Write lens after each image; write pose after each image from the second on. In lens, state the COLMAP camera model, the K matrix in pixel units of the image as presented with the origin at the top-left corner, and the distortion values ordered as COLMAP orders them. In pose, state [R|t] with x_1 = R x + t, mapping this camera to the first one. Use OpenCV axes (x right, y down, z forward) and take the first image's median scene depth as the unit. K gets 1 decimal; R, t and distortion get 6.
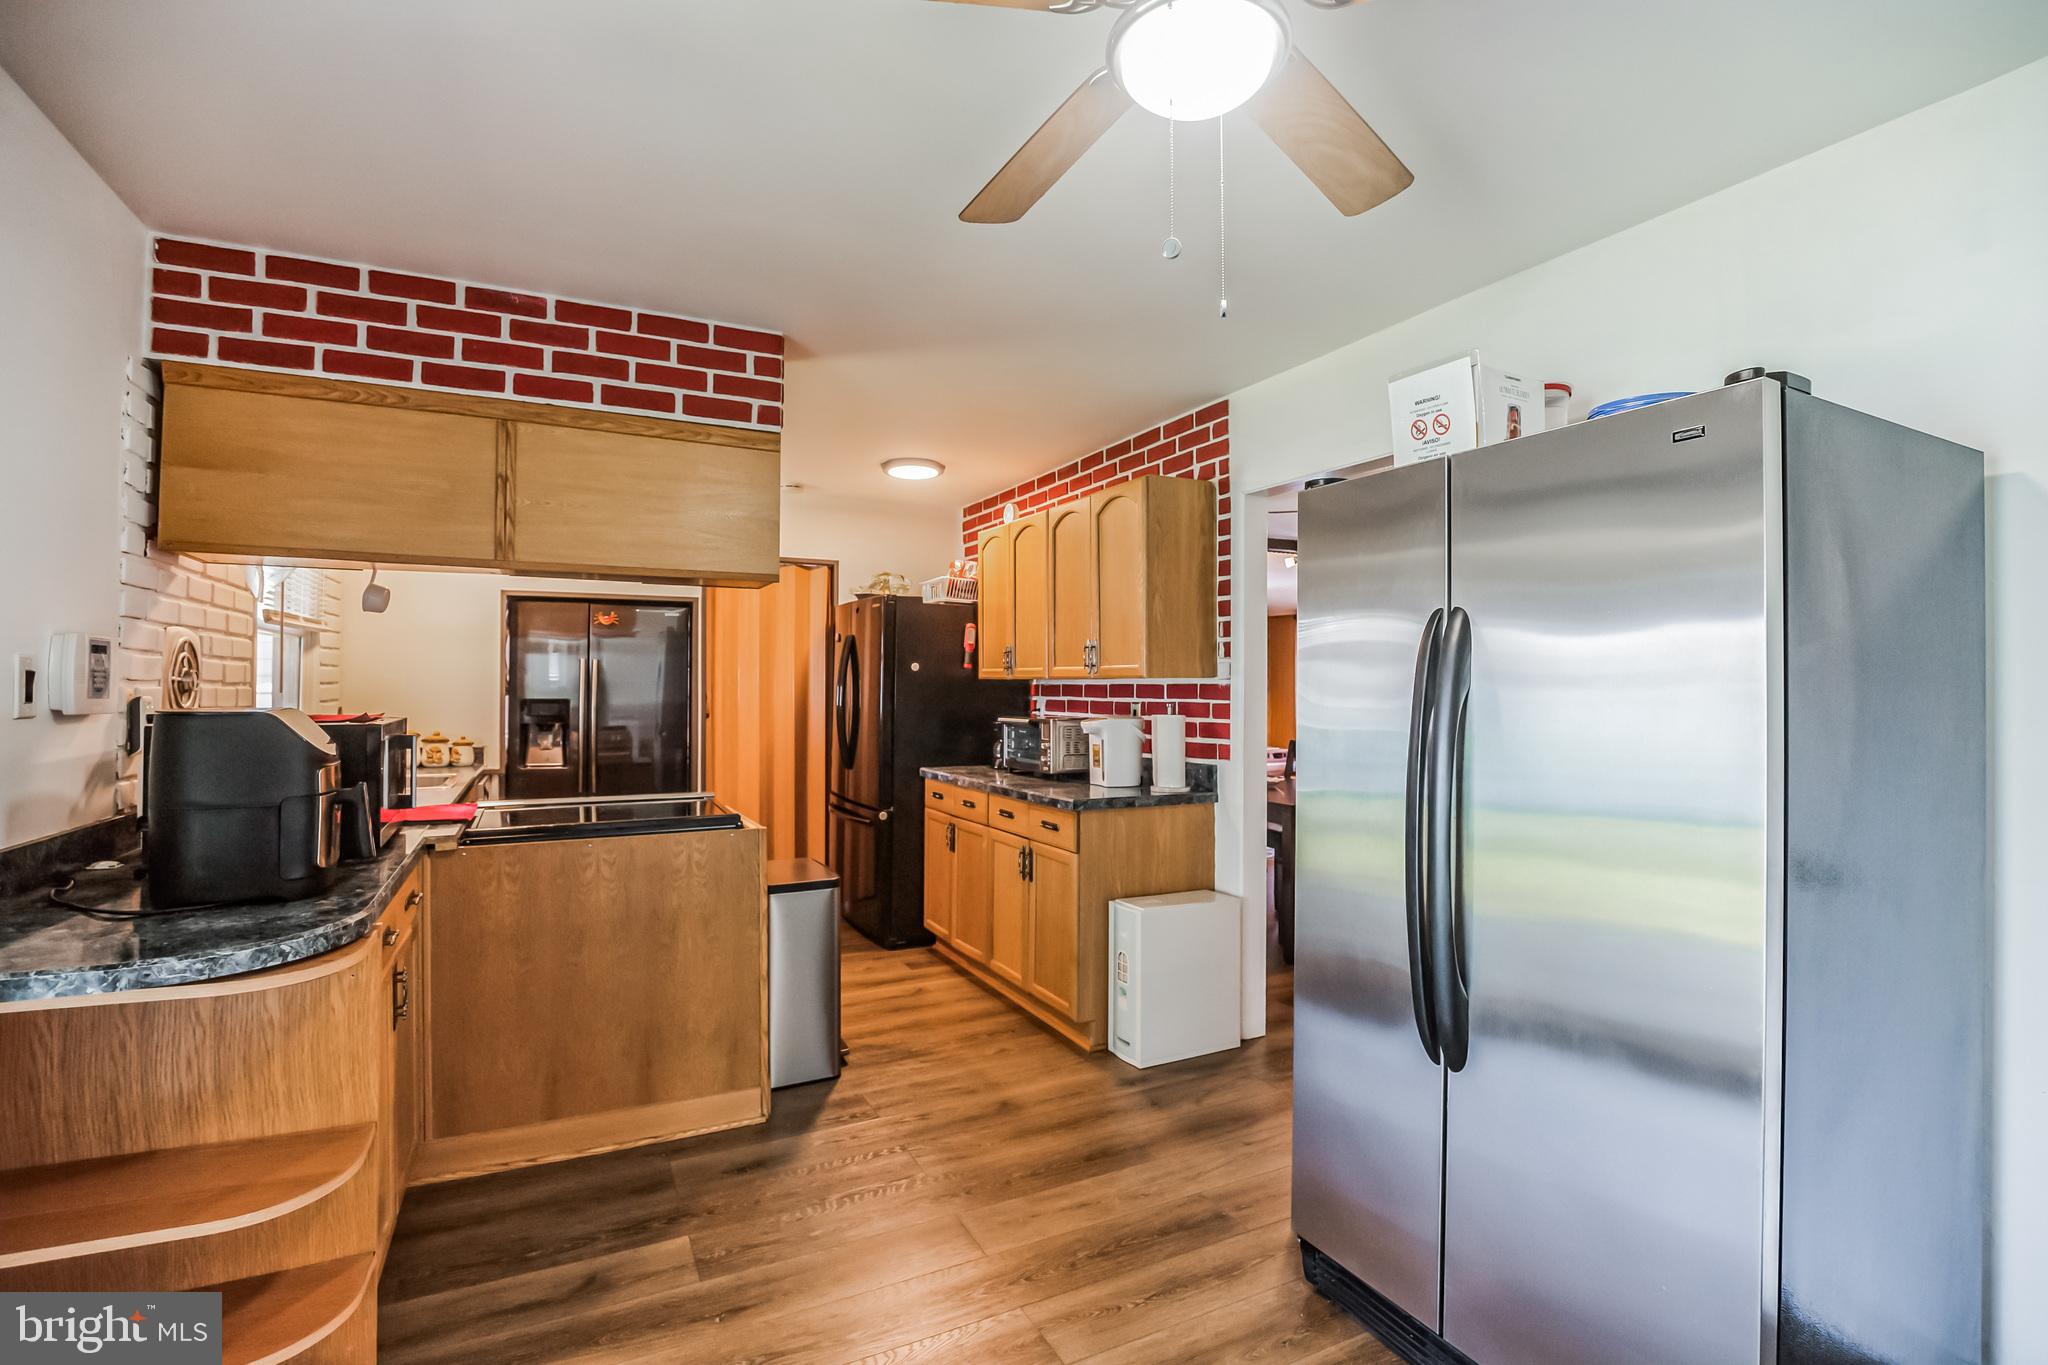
lens RADIAL K [[946.9, 0, 1026.5], [0, 946.9, 678.7], [0, 0, 1]] dist [-0.024725, 0.000261]
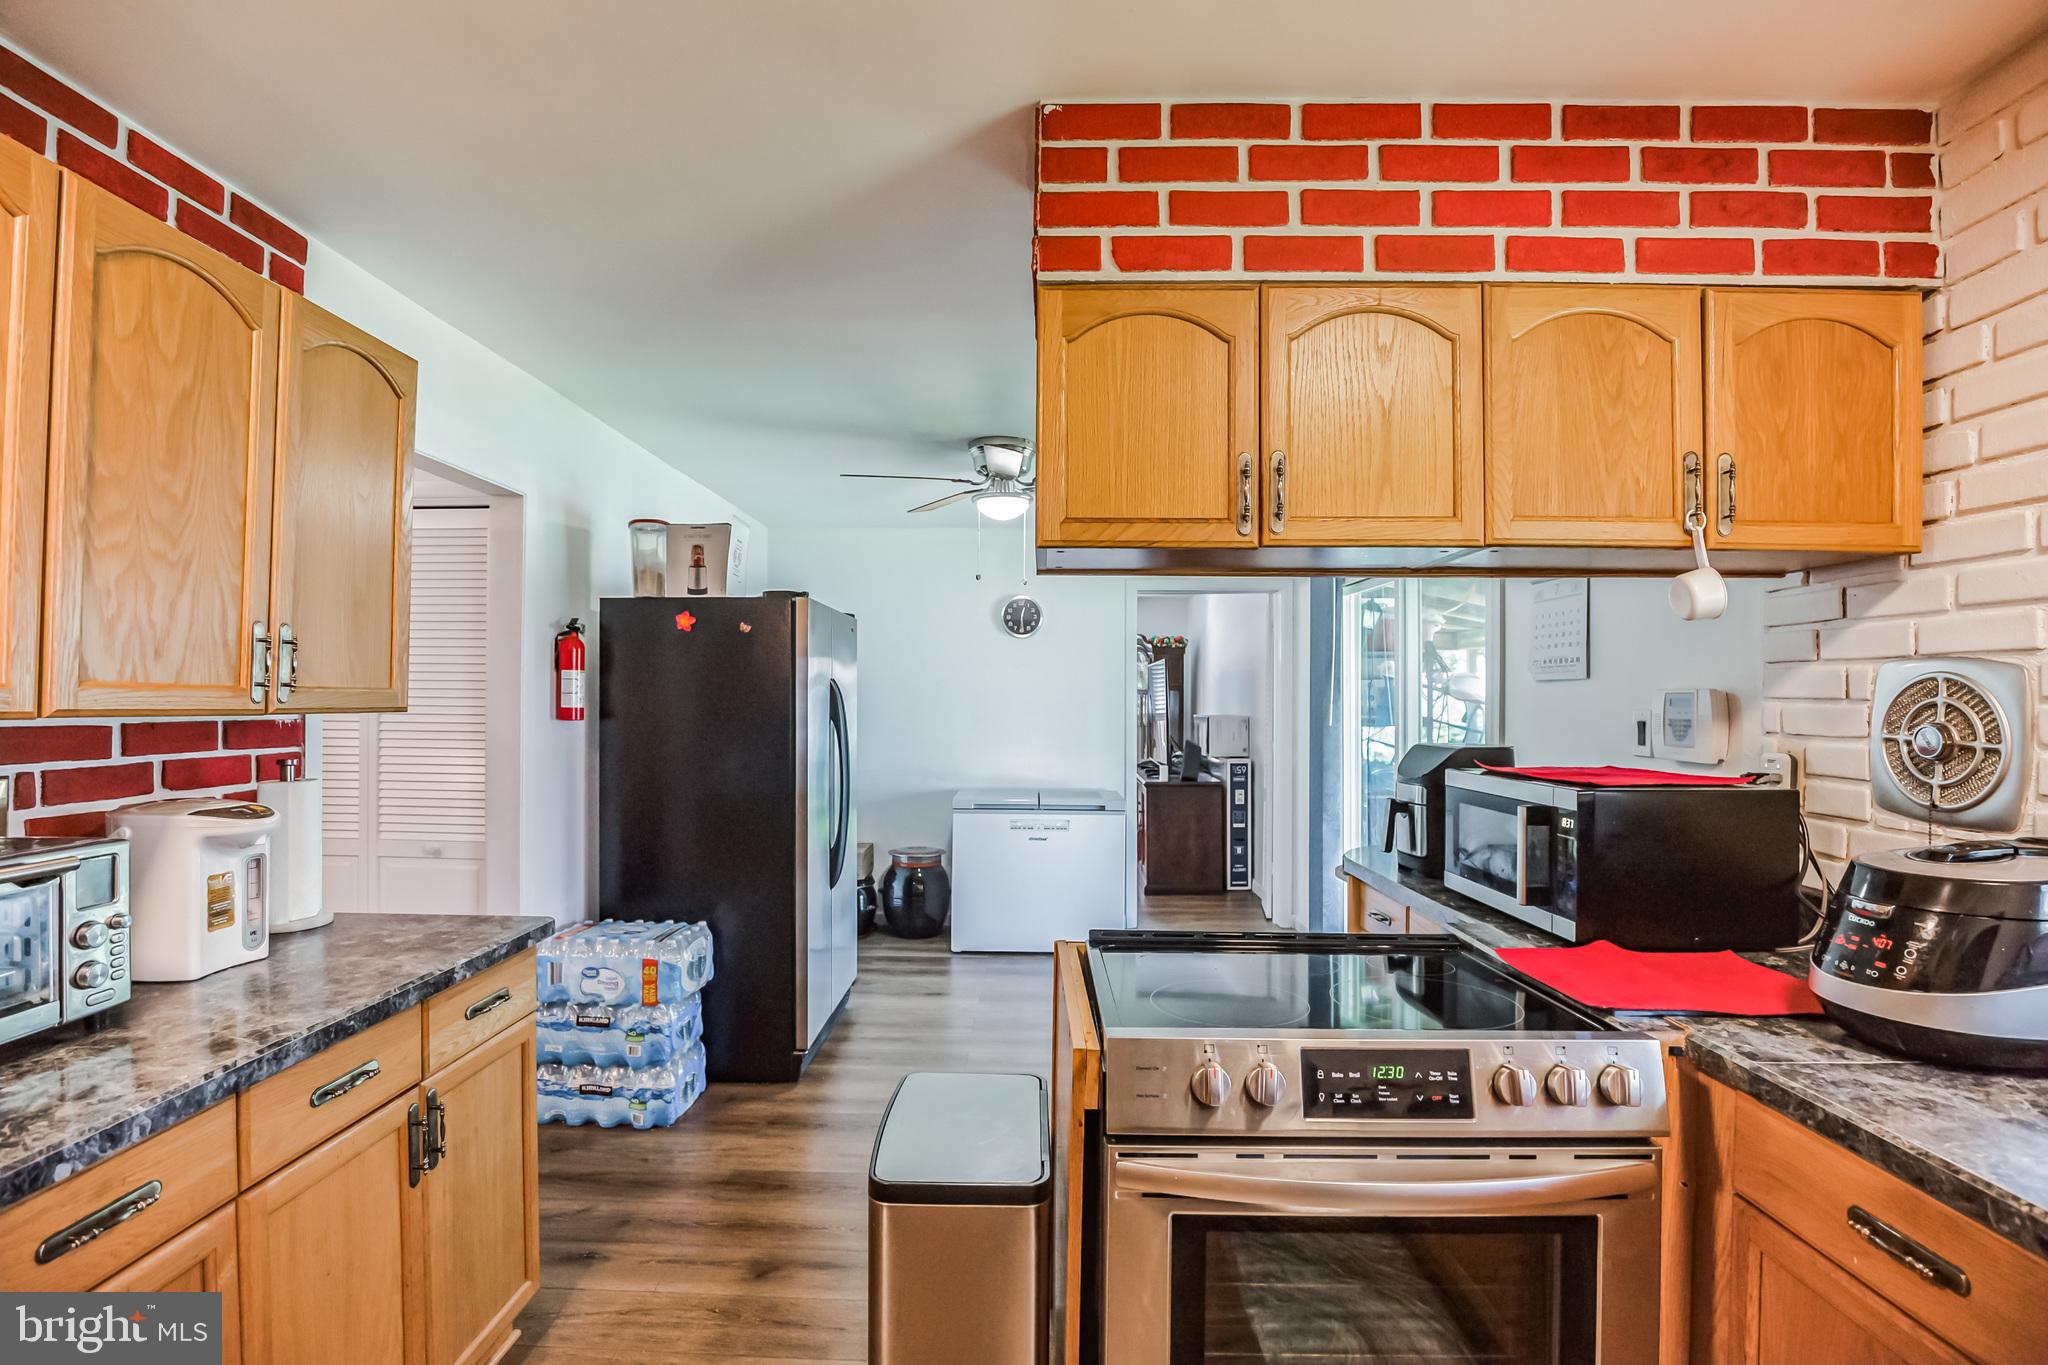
lens RADIAL K [[954.2, 0, 1027.1], [0, 954.2, 696.7], [0, 0, 1]] dist [-0.030793, 0.005001]
pose [[-0.887605, -0.008804, 0.460521, -0.450885], [-0.013972, 0.999872, -0.007815, -0.009906], [-0.460393, -0.013371, -0.887615, 1.278068]]
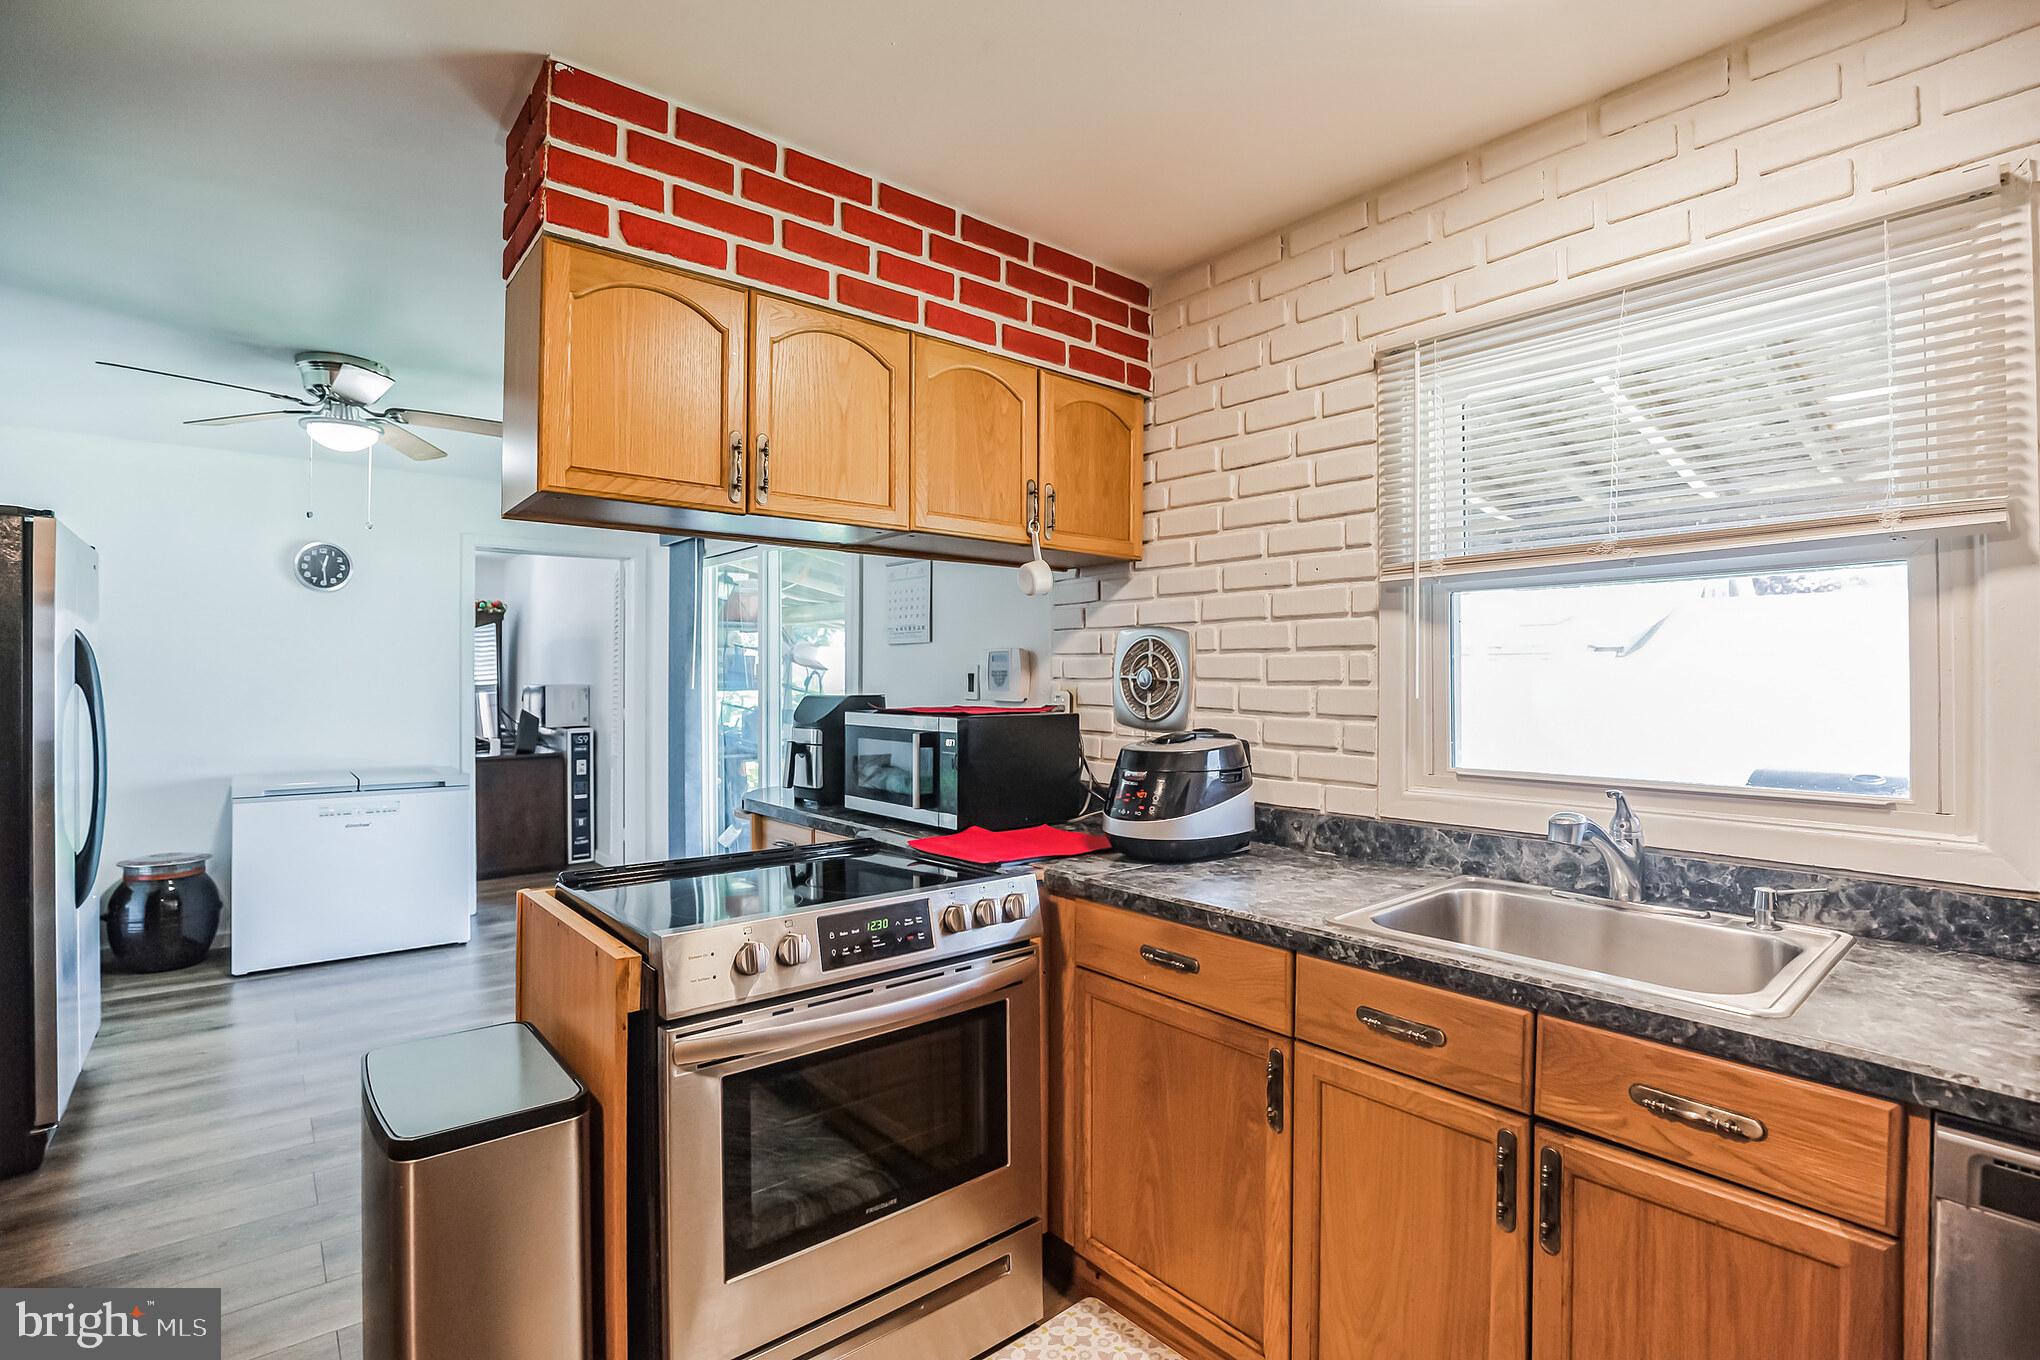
lens RADIAL K [[943.2, 0, 1022.5], [0, 943.2, 676.2], [0, 0, 1]] dist [-0.024725, 0.000261]
pose [[-0.972930, -0.006837, -0.231000, -0.371279], [-0.004212, 0.999921, -0.011856, 0.008769], [0.231063, -0.010562, -0.972882, 1.366338]]
